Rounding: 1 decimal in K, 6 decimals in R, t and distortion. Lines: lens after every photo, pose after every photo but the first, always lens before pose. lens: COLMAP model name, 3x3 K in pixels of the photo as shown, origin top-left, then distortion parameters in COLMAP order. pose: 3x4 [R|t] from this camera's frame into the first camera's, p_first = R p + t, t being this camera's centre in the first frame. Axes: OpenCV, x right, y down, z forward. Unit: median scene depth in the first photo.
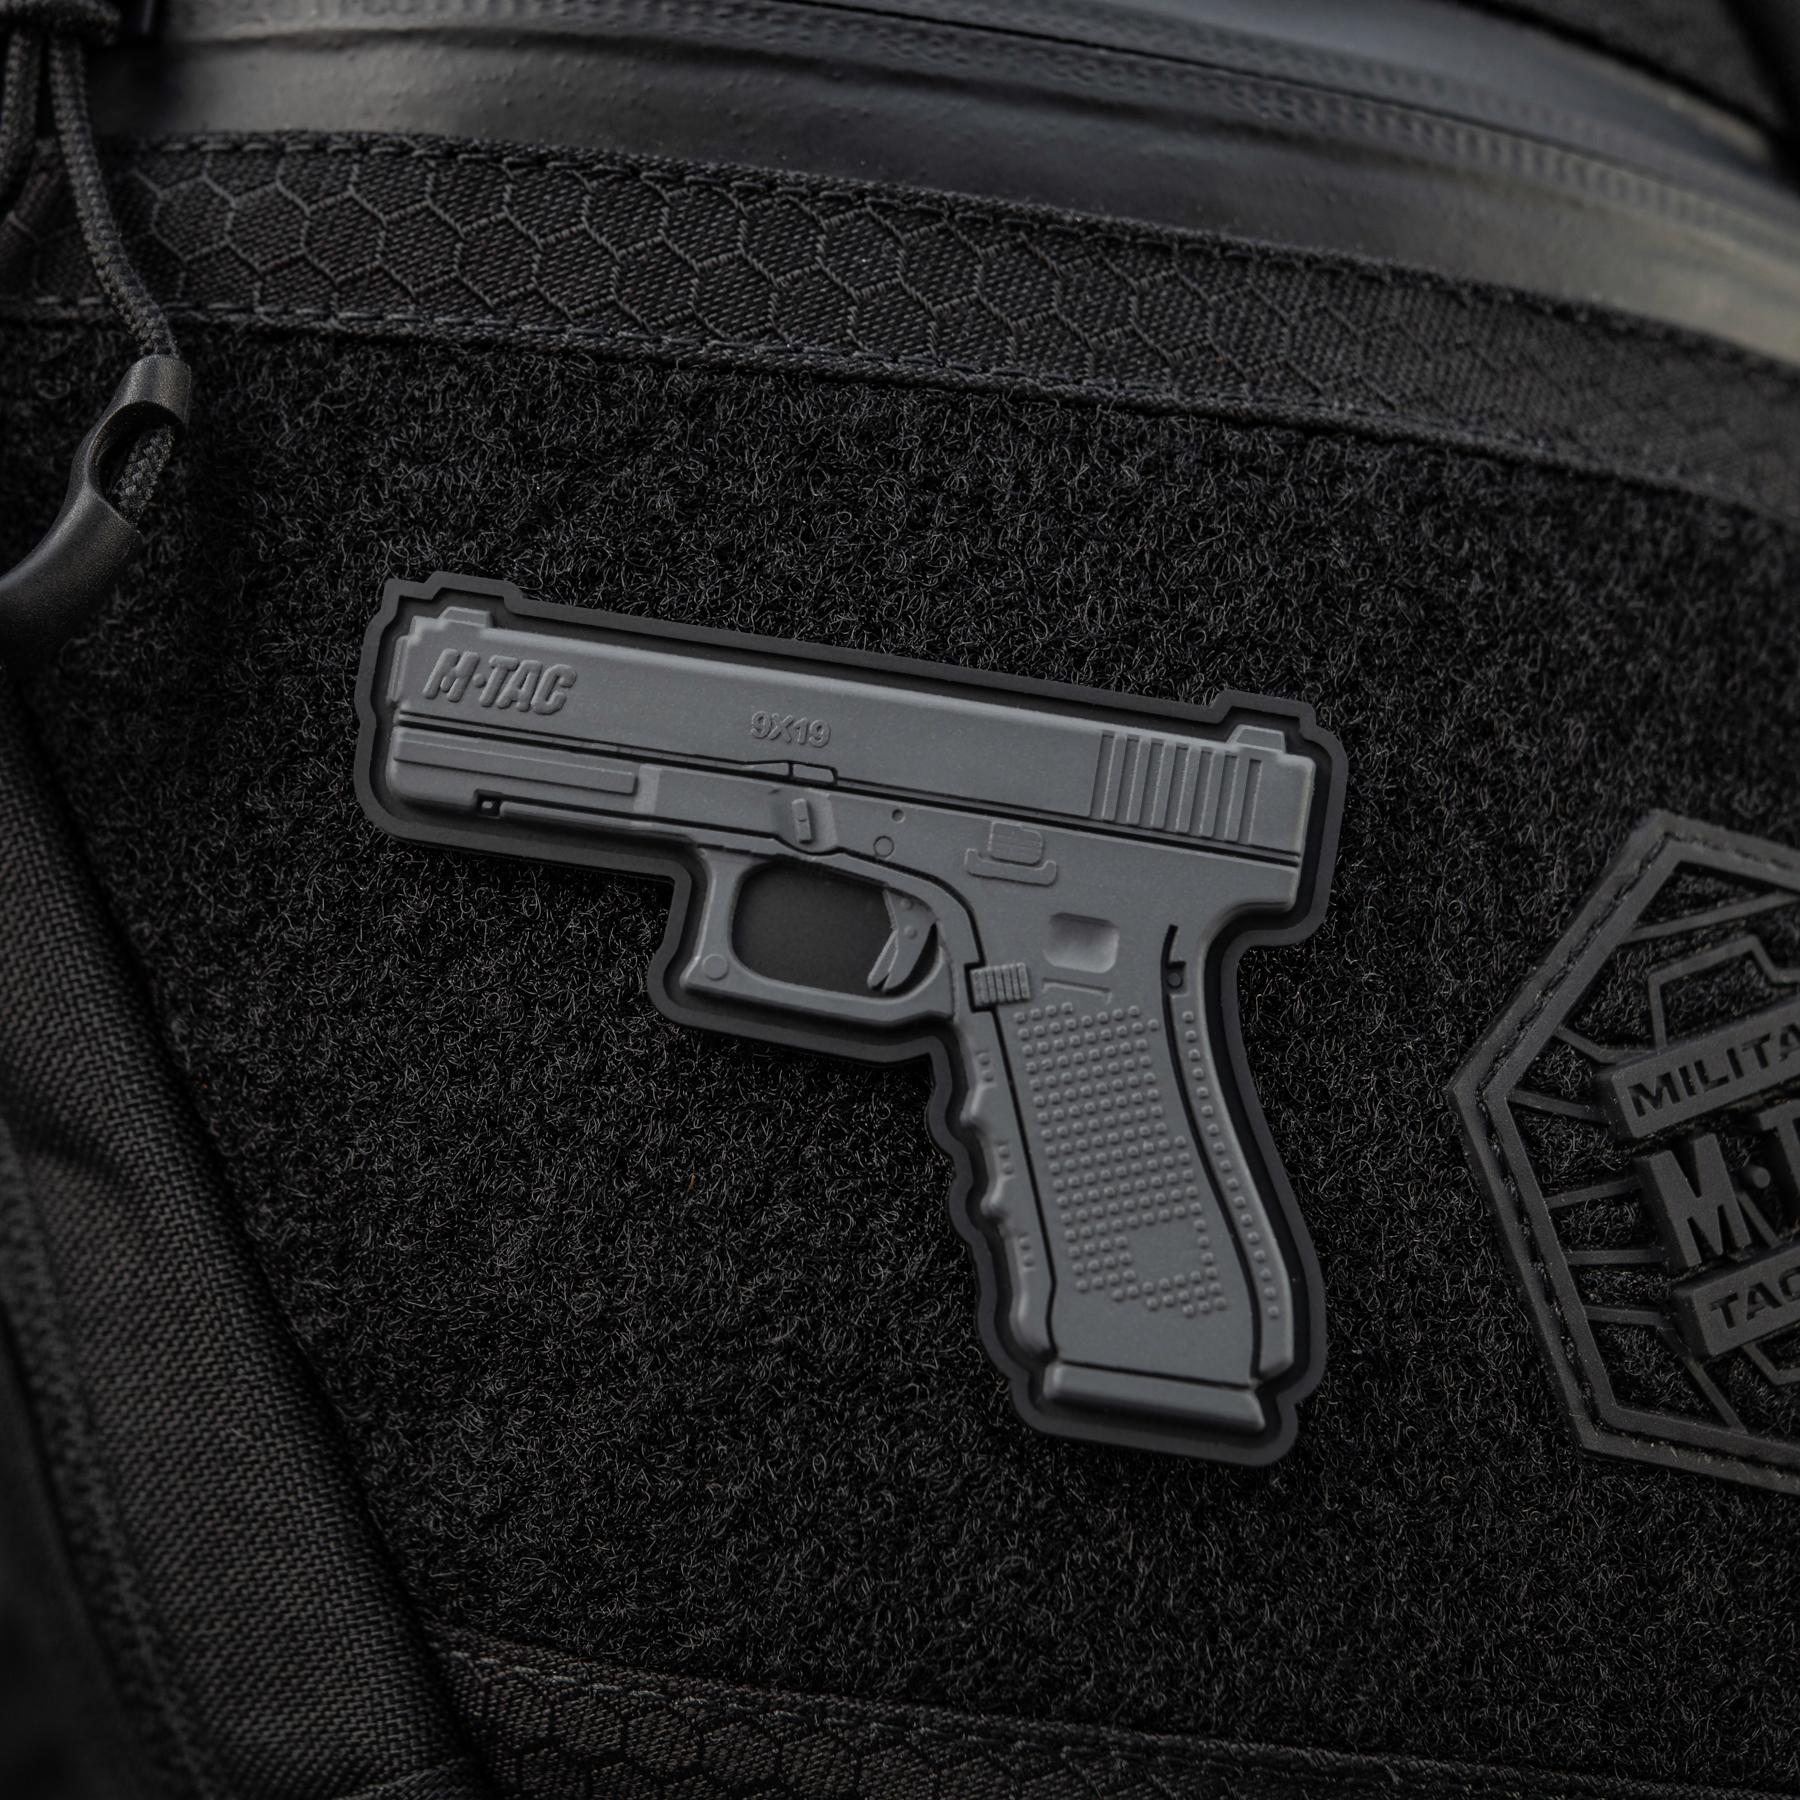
lens RADIAL K [[5487.8, 0, 834.3], [0, 5487.8, 863.5], [0, 0, 1]] dist [-0.017633, 0.000000]
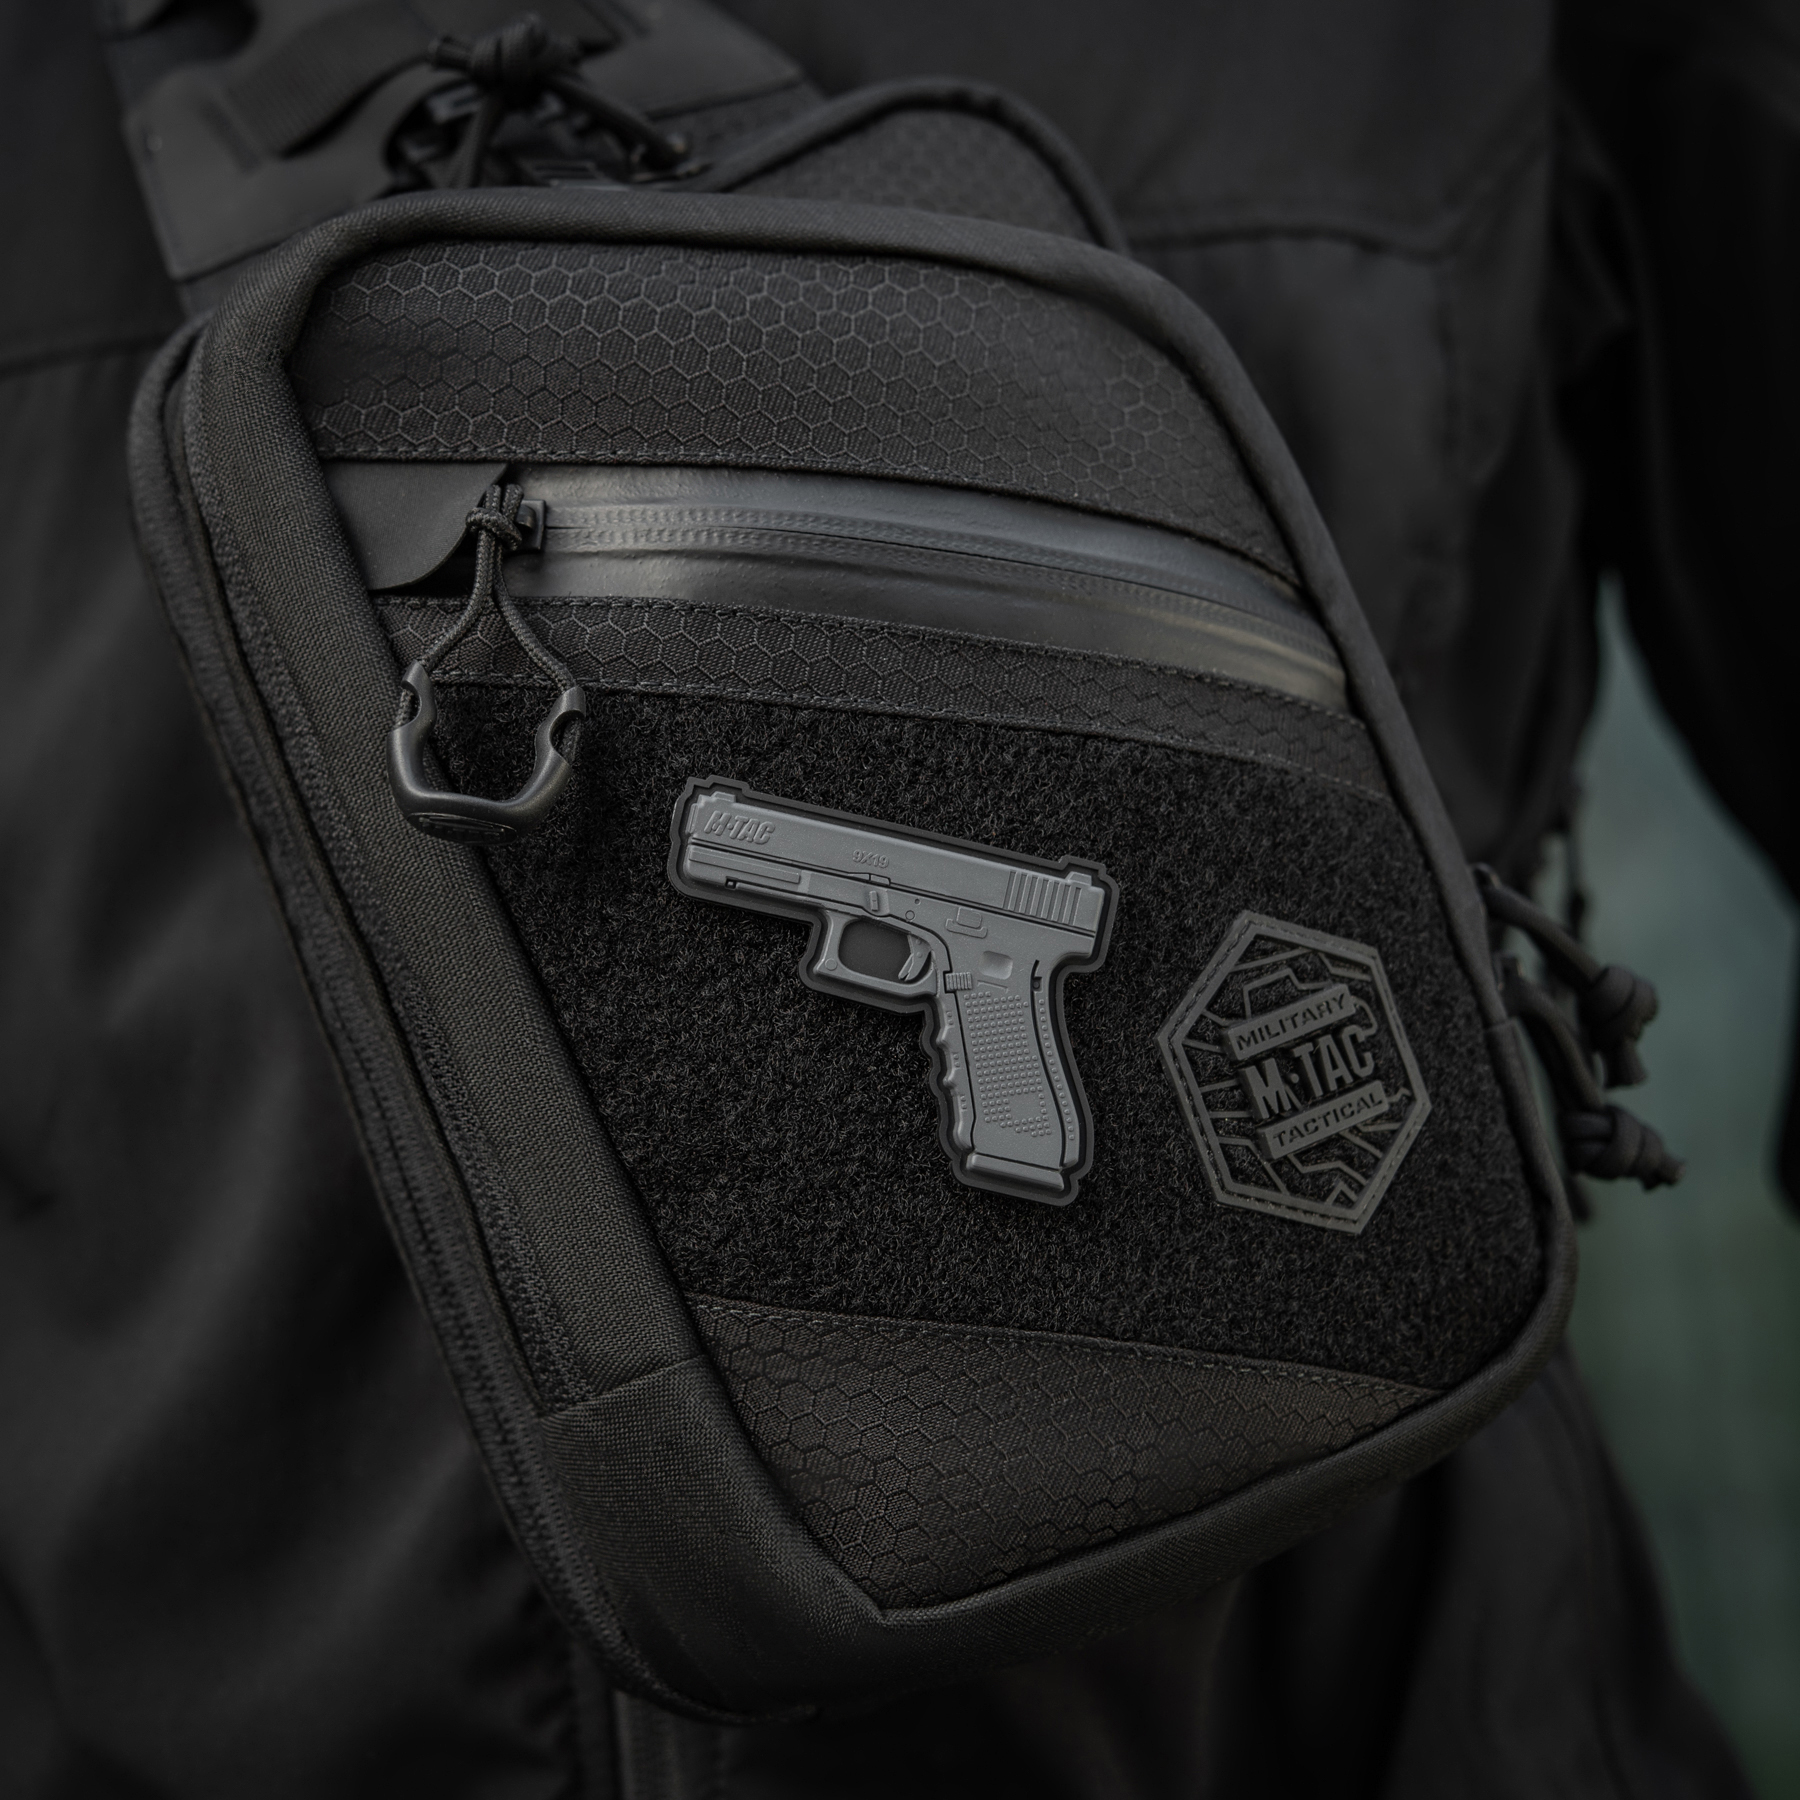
lens RADIAL K [[5487.8, 0, 916.1], [0, 5487.8, 889.7], [0, 0, 1]] dist [-0.017633, 0.000000]
pose [[0.991529, -0.005820, 0.129753, -0.265523], [0.007296, 0.999914, -0.010905, 0.004872], [-0.129678, 0.011759, 0.991486, -1.155500]]
